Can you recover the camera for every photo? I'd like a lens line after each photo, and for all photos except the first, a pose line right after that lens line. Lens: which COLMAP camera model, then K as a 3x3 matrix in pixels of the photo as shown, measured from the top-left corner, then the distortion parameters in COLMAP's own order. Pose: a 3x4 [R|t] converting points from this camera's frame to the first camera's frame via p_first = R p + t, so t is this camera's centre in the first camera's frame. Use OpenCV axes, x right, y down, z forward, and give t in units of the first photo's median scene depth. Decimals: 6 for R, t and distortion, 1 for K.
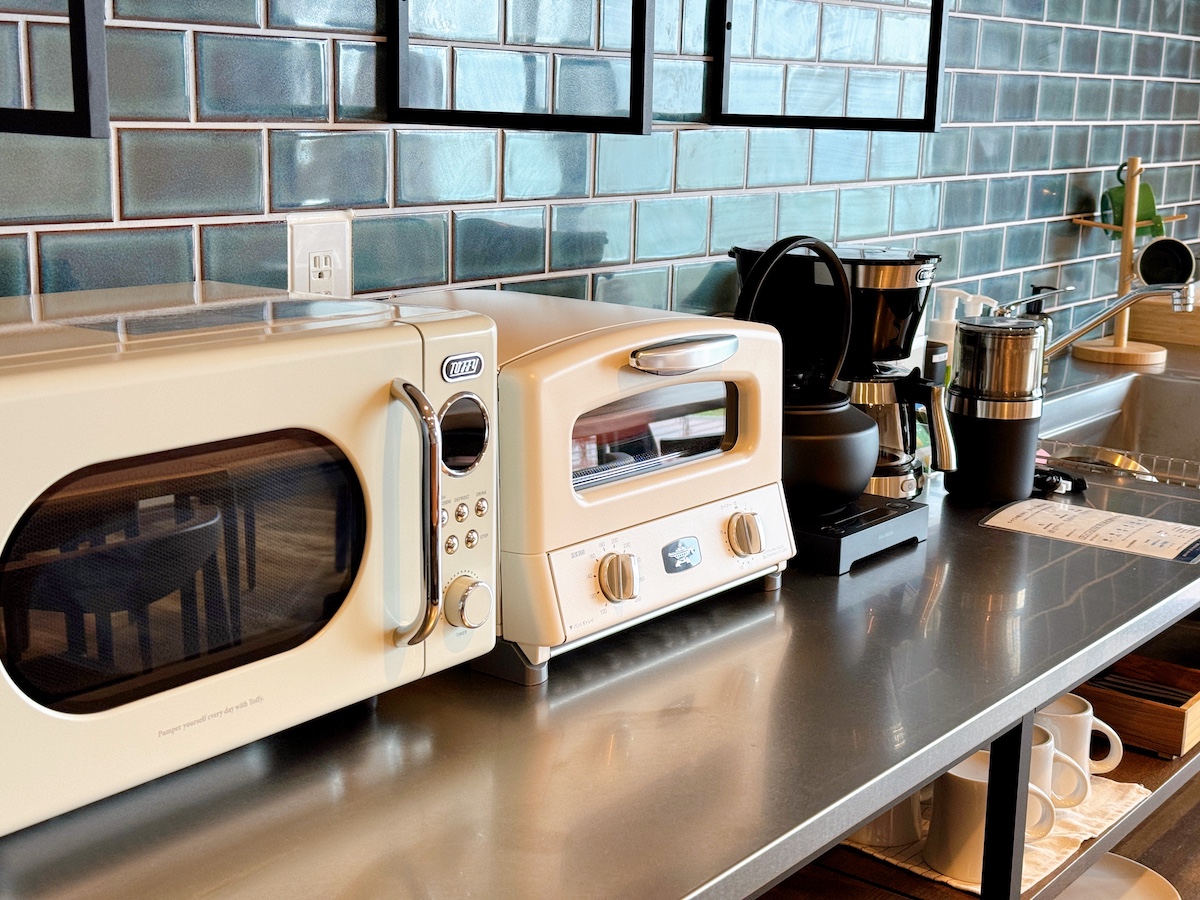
lens RADIAL K [[1684.6, 0, 600.0], [0, 1684.6, 450.0], [0, 0, 1]] dist [0.010599, 0.011220]
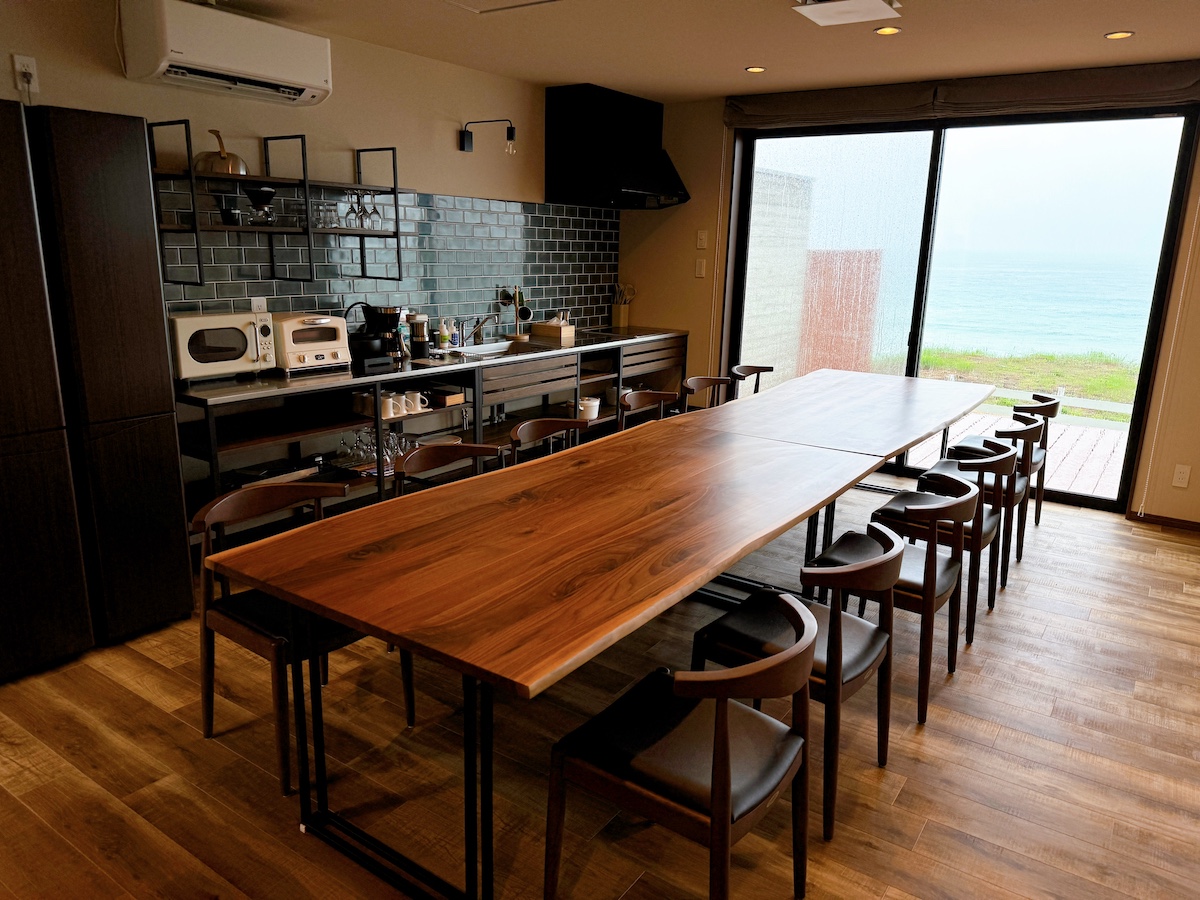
lens RADIAL K [[843.1, 0, 600.0], [0, 843.1, 450.0], [0, 0, 1]] dist [0.163521, -0.296192]
pose [[0.998744, -0.012390, 0.048546, 0.782078], [0.010944, 0.999492, 0.029945, 0.275351], [-0.048893, -0.029376, 0.998372, -1.788680]]
